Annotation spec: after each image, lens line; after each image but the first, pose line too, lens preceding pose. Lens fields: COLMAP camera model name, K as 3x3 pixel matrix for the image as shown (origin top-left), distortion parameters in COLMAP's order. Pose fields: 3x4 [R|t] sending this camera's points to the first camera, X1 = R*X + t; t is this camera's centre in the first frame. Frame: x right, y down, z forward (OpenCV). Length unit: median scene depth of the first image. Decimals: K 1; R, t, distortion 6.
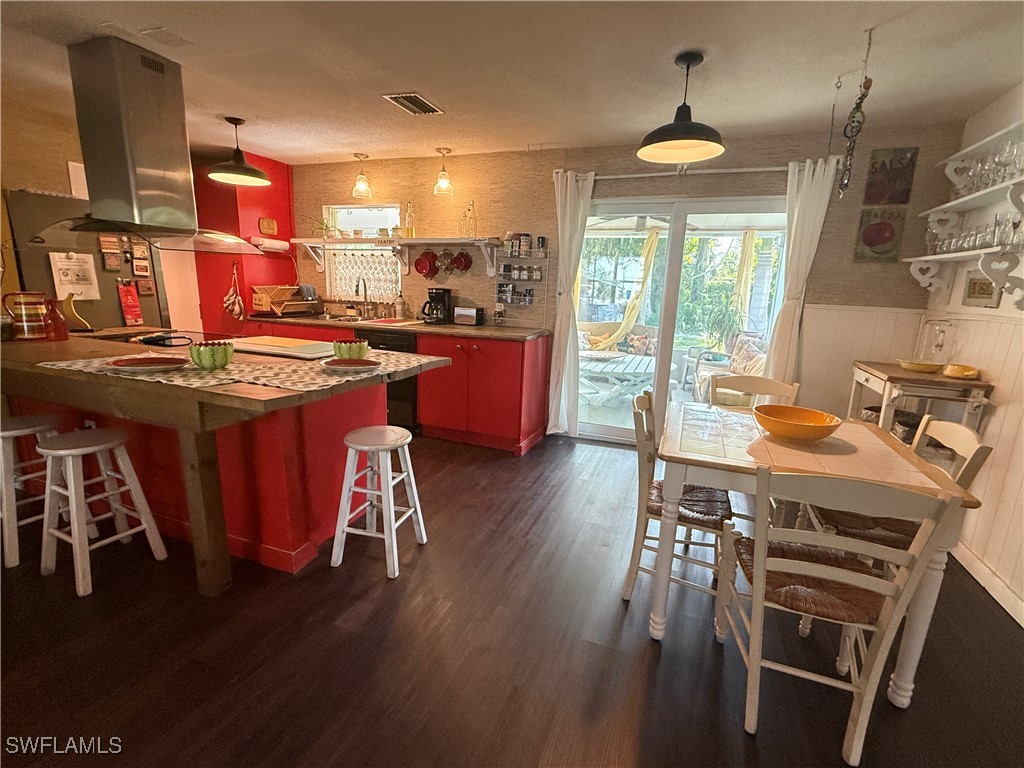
lens RADIAL K [[470.4, 0, 514.3], [0, 470.4, 383.7], [0, 0, 1]] dist [-0.001428, -0.000150]
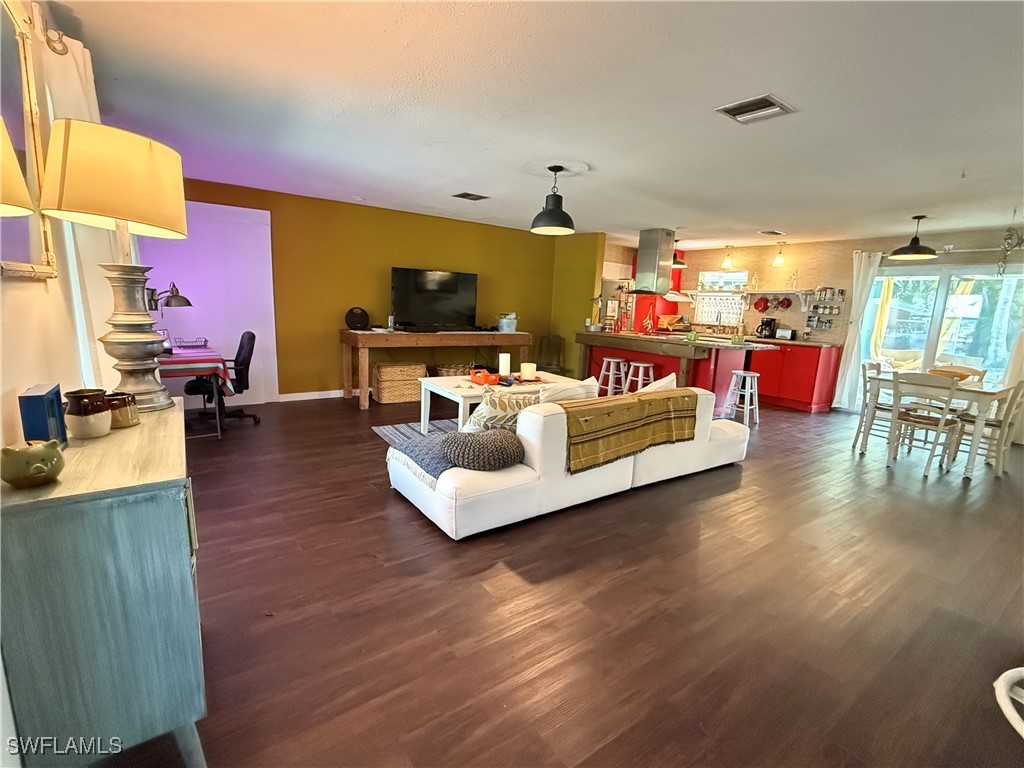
lens RADIAL K [[470.4, 0, 511.5], [0, 470.4, 388.6], [0, 0, 1]] dist [-0.001428, -0.000150]
pose [[0.828178, 0.102110, -0.551085, 0.039597], [-0.133925, 0.990834, -0.017675, 0.215845], [0.544229, 0.088442, 0.834262, -0.956785]]
